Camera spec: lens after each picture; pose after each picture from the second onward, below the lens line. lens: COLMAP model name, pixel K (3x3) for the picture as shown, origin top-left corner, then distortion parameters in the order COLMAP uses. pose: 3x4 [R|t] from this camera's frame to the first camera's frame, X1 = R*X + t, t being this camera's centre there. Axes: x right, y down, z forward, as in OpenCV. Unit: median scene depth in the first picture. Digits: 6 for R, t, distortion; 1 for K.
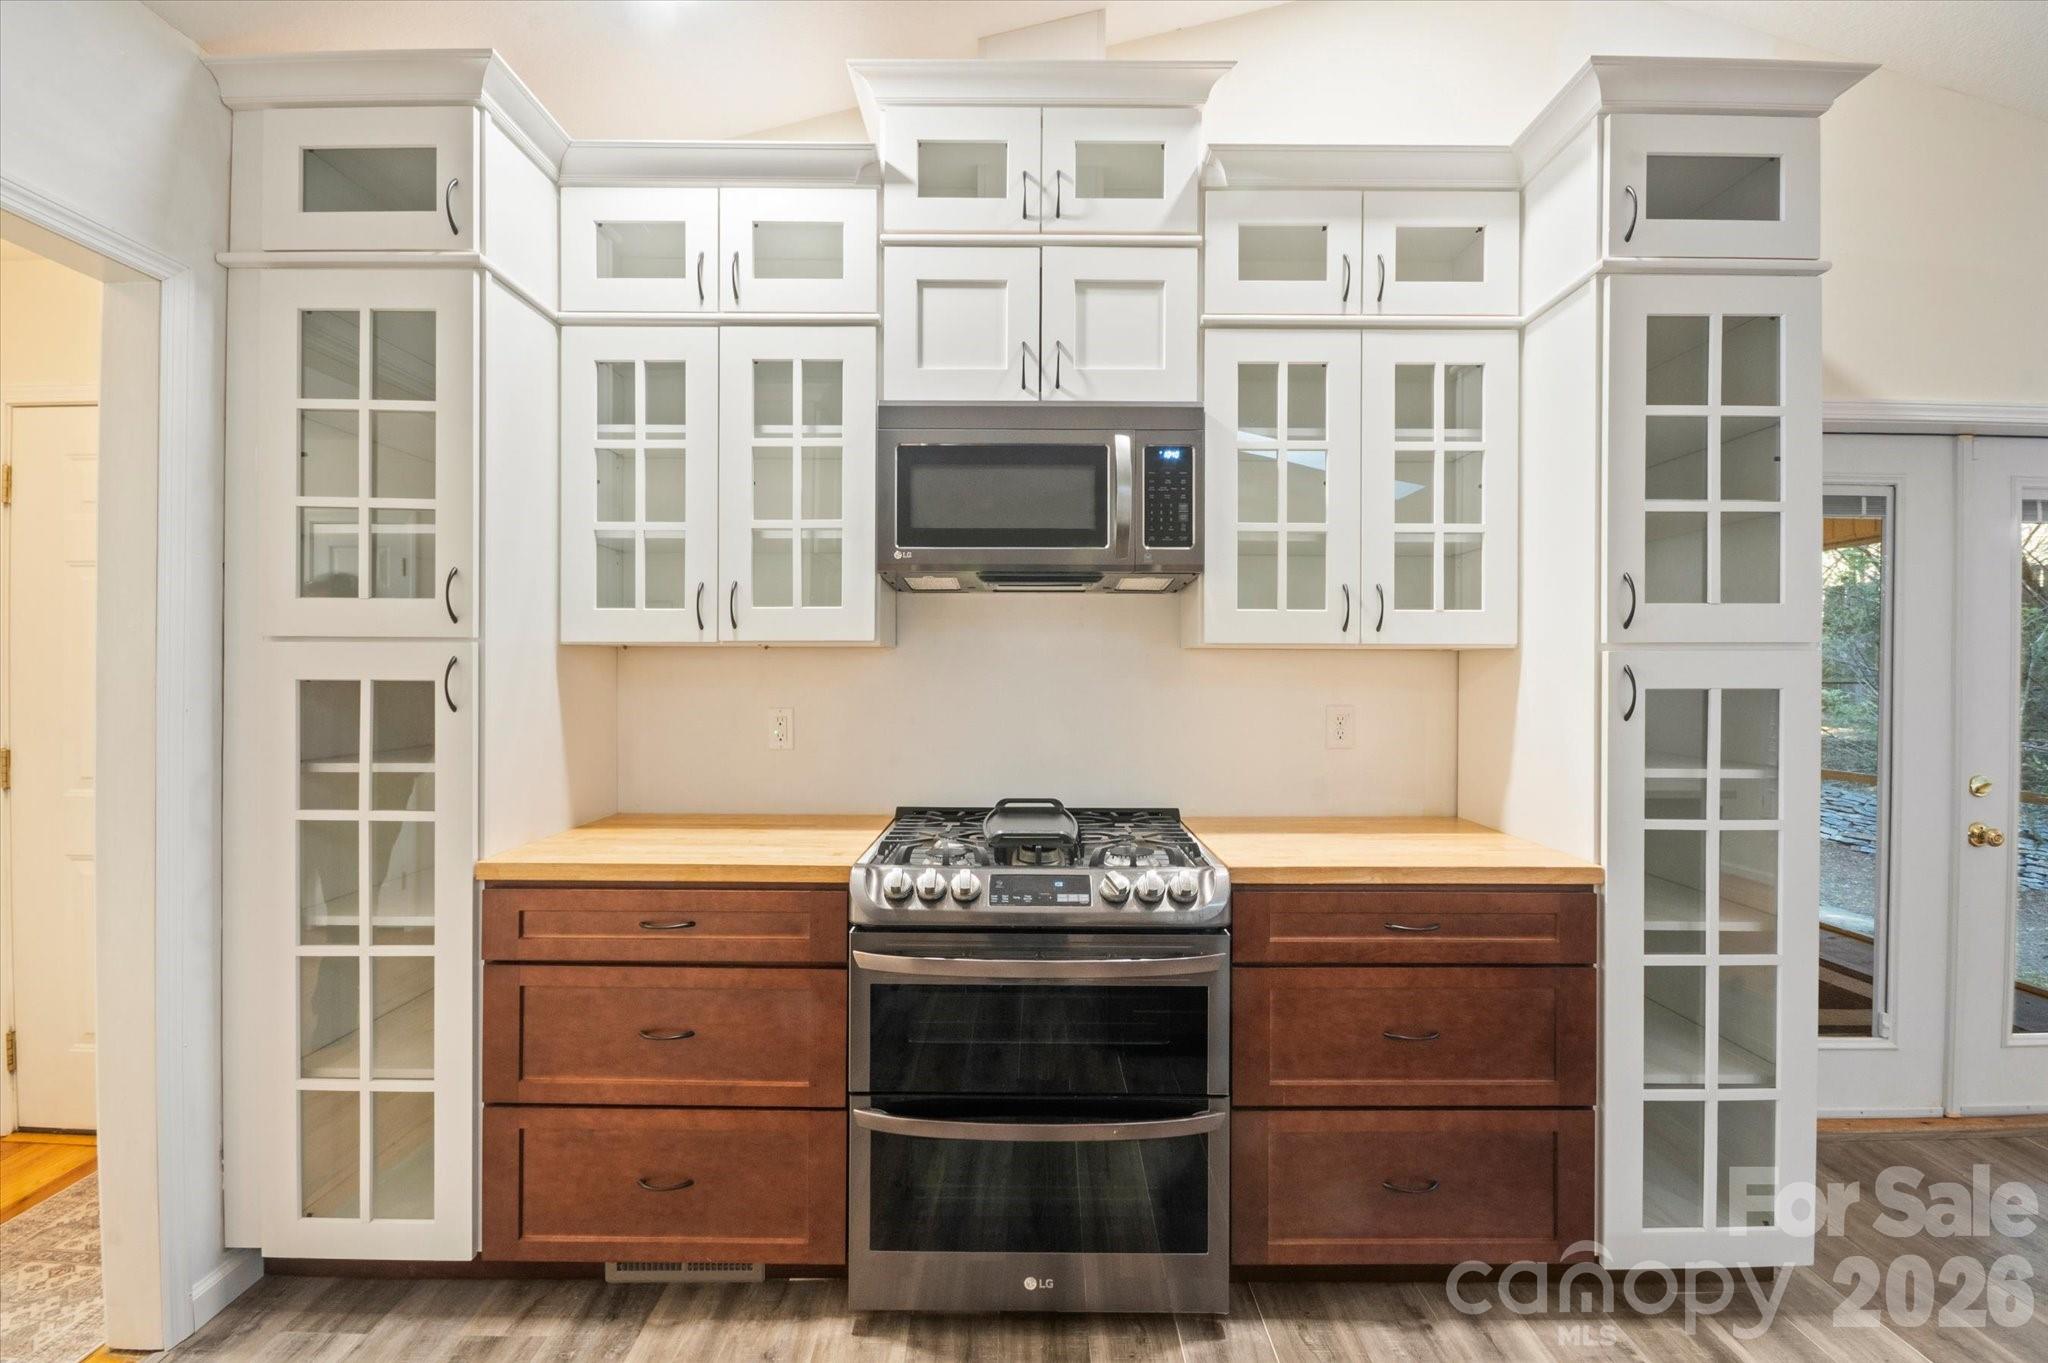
lens RADIAL K [[923.4, 0, 1024.0], [0, 923.4, 681.5], [0, 0, 1]] dist [0.000088, -0.000085]
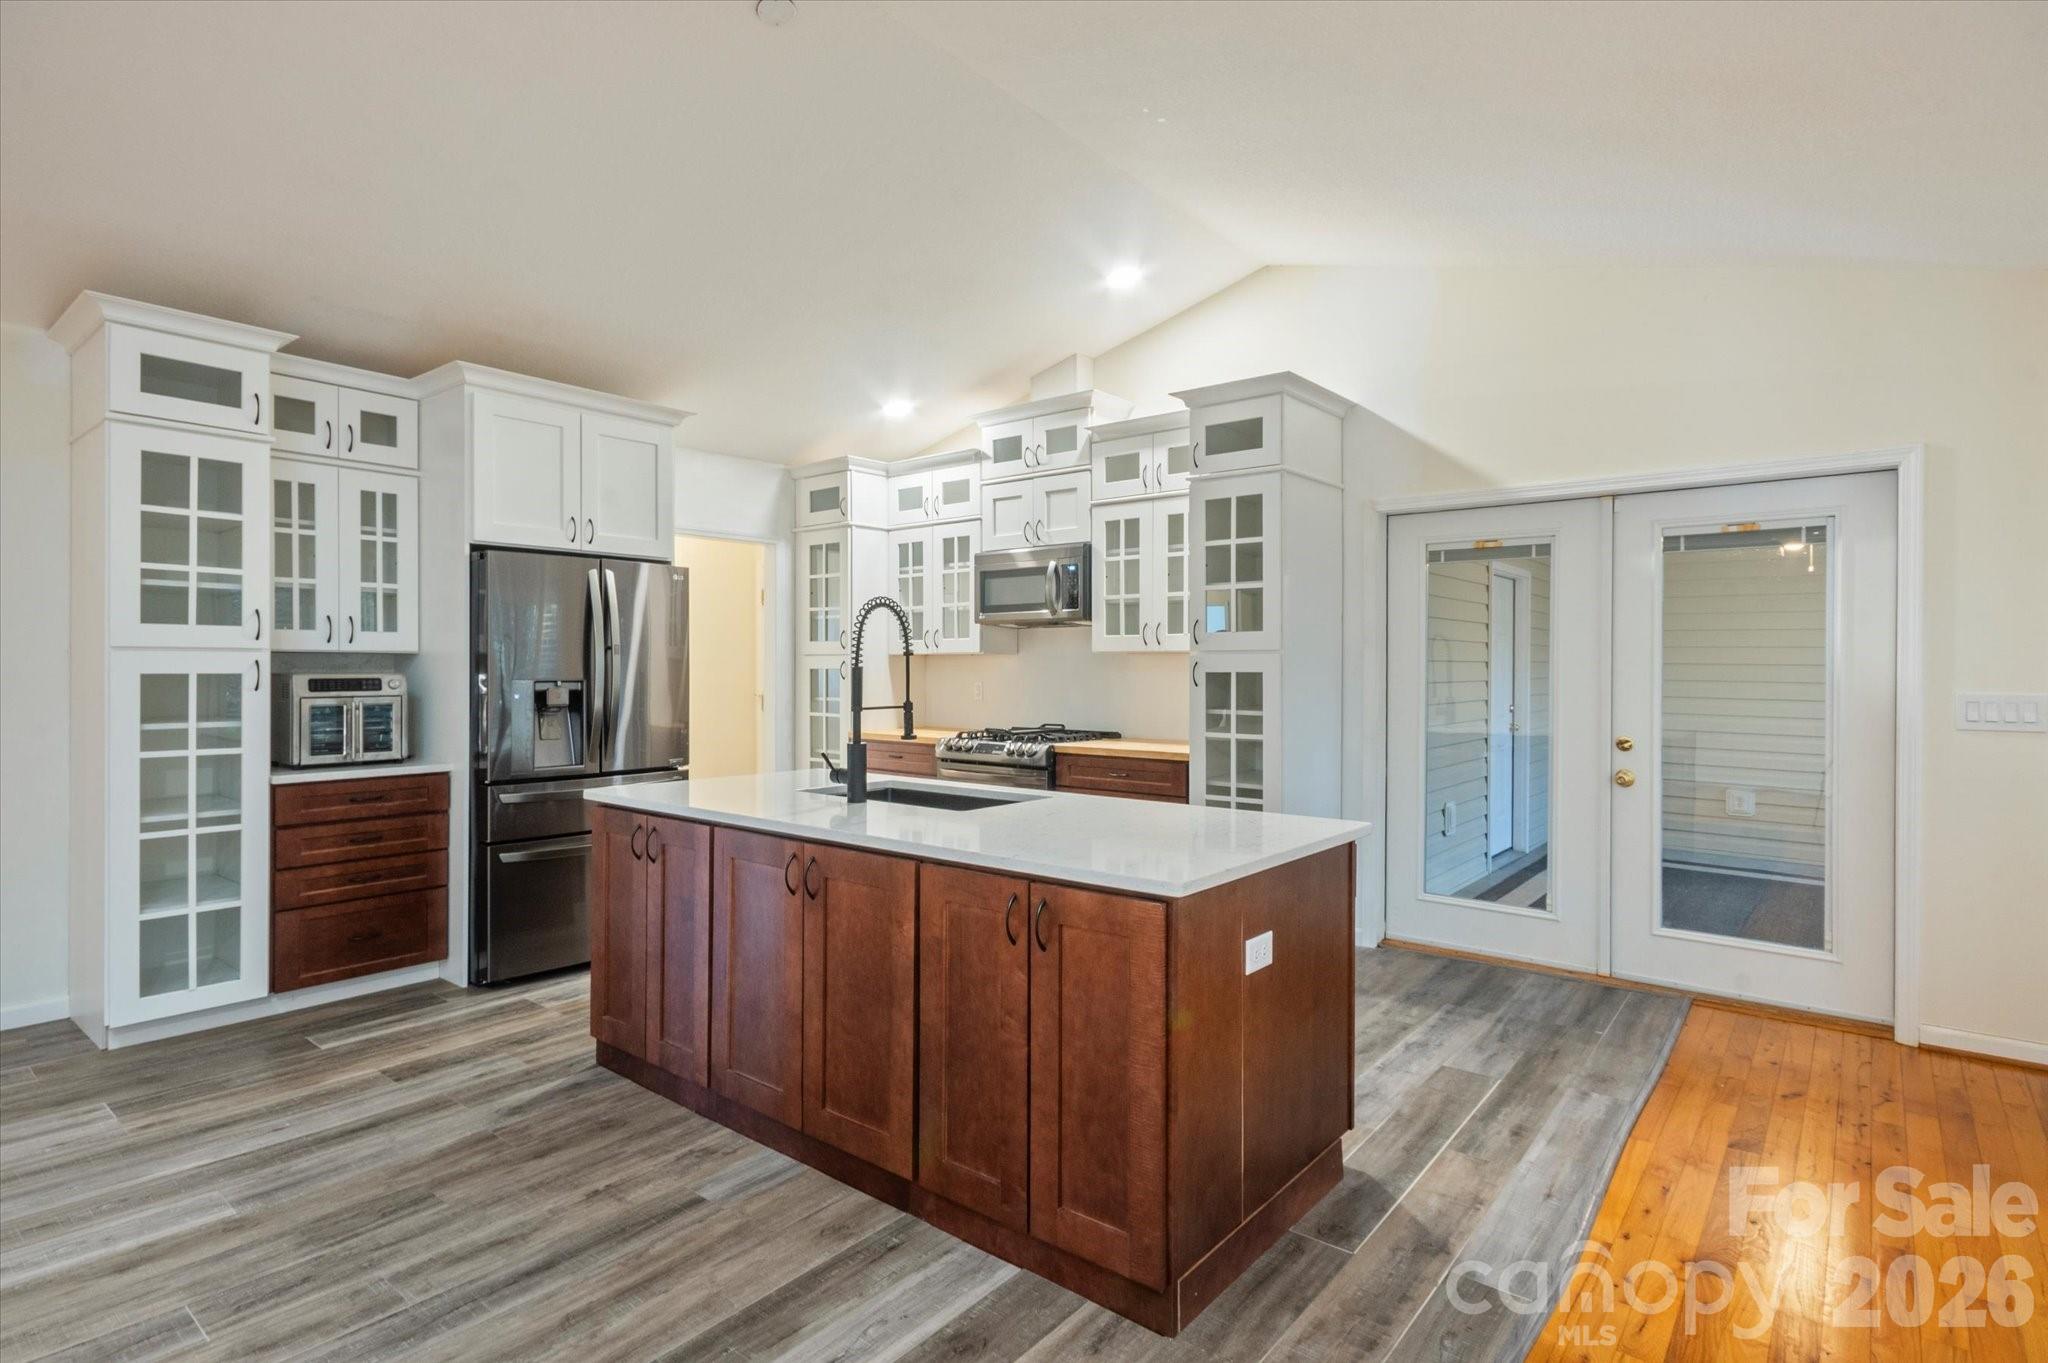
lens RADIAL K [[1023.0, 0, 1024.0], [0, 1023.0, 681.5], [0, 0, 1]] dist [0.015555, 0.000071]
pose [[0.771744, 0.008281, -0.635879, 1.616946], [-0.005157, 0.999964, 0.006763, 0.014246], [0.635912, -0.001940, 0.771759, -0.972606]]
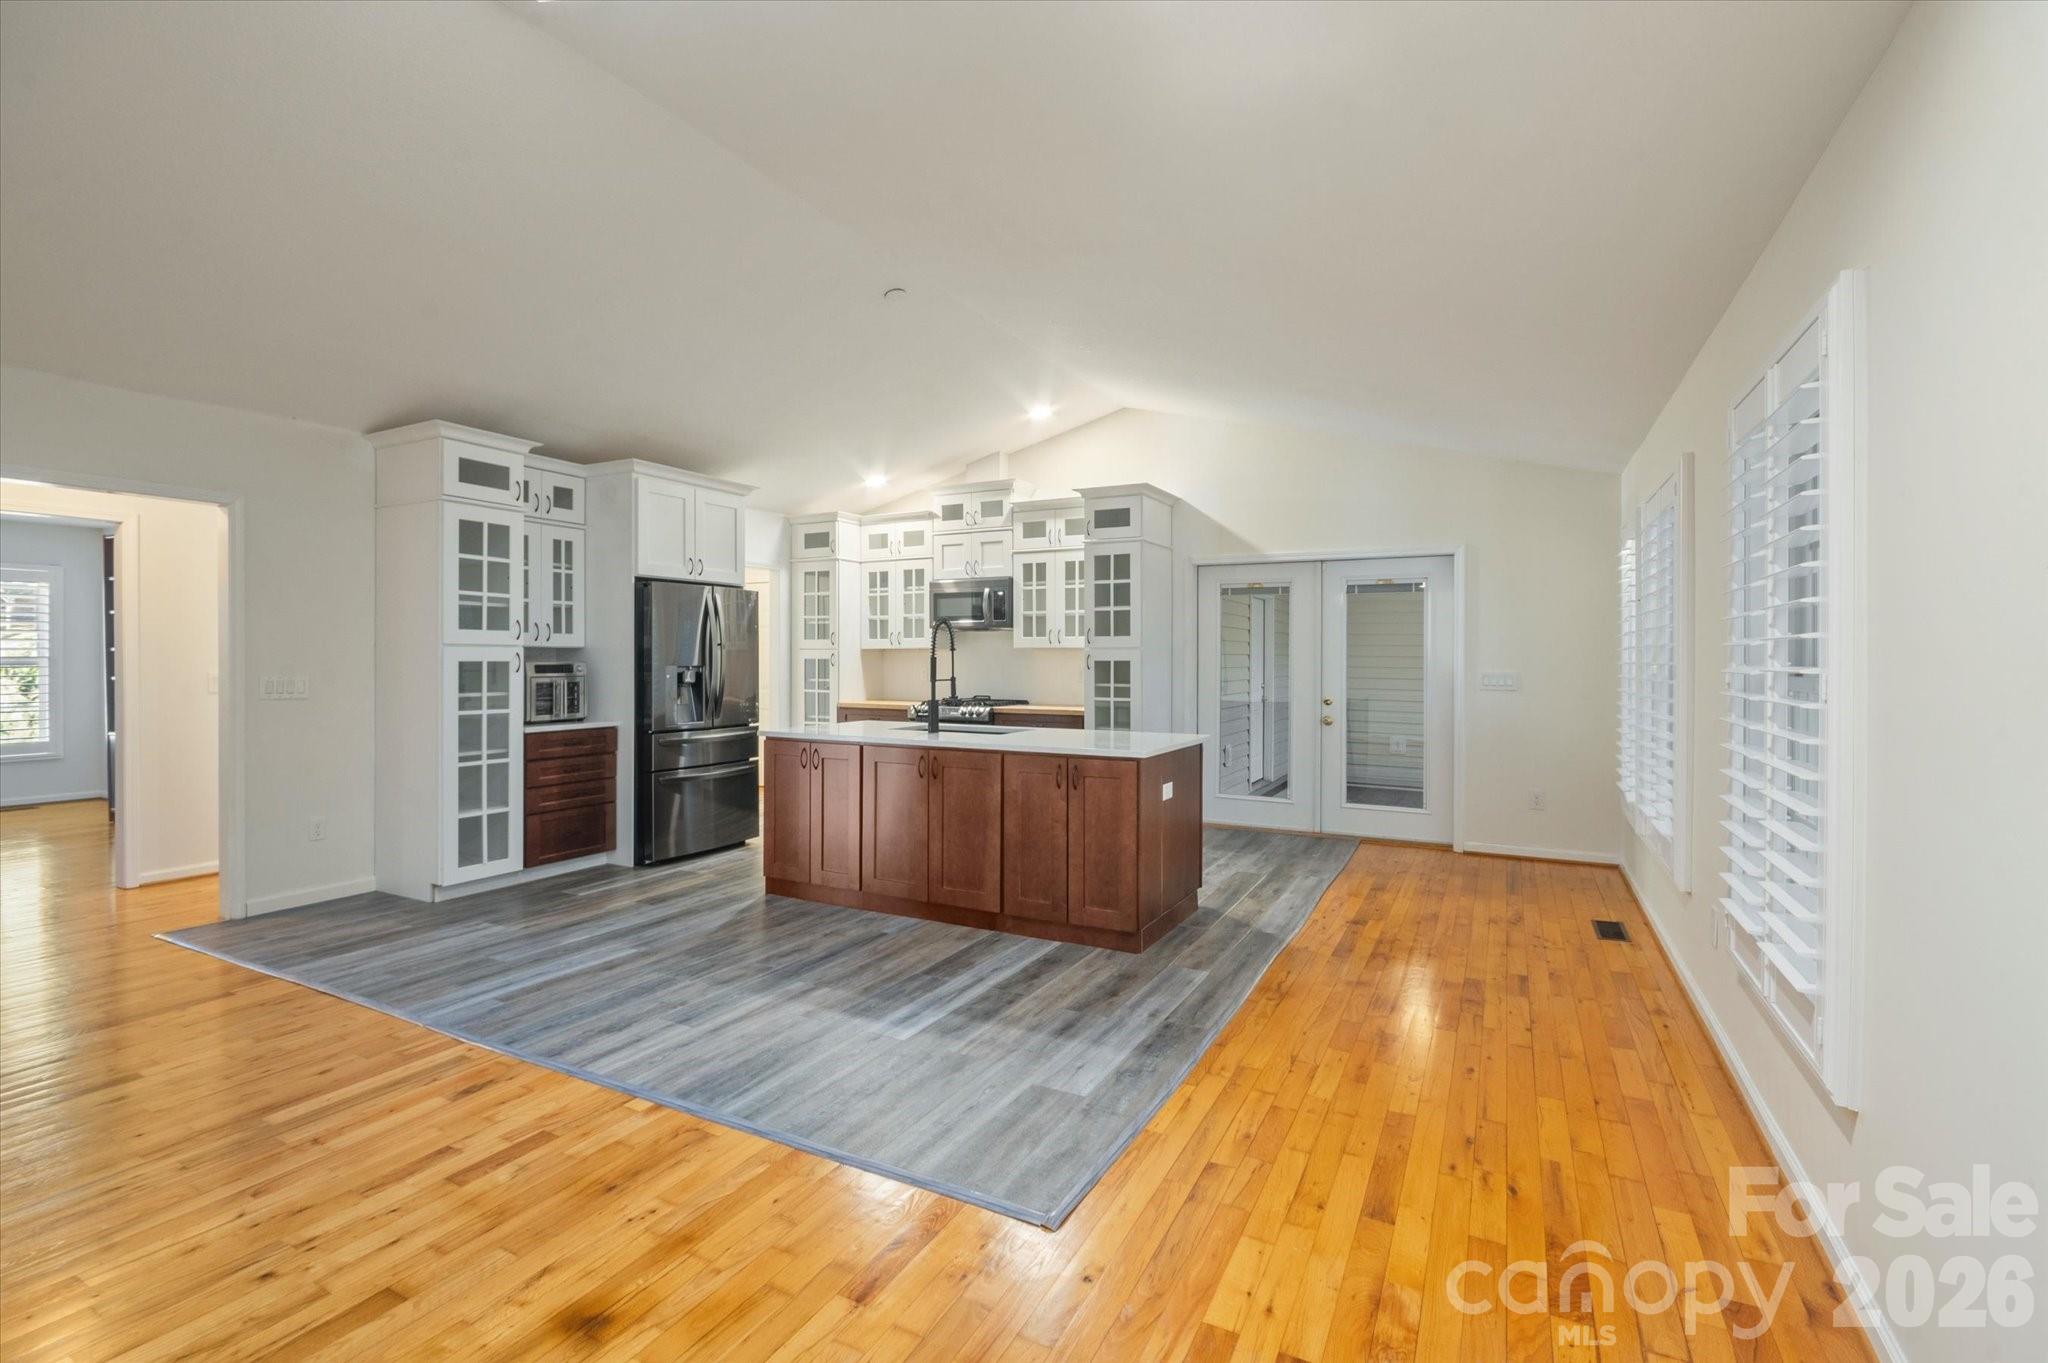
lens RADIAL K [[899.7, 0, 1021.7], [0, 899.7, 671.2], [0, 0, 1]] dist [0.002300, 0.000119]
pose [[0.879360, 0.006354, -0.476115, 1.787916], [-0.004342, 0.999976, 0.005324, 0.026520], [0.476138, -0.002615, 0.879367, -1.871069]]
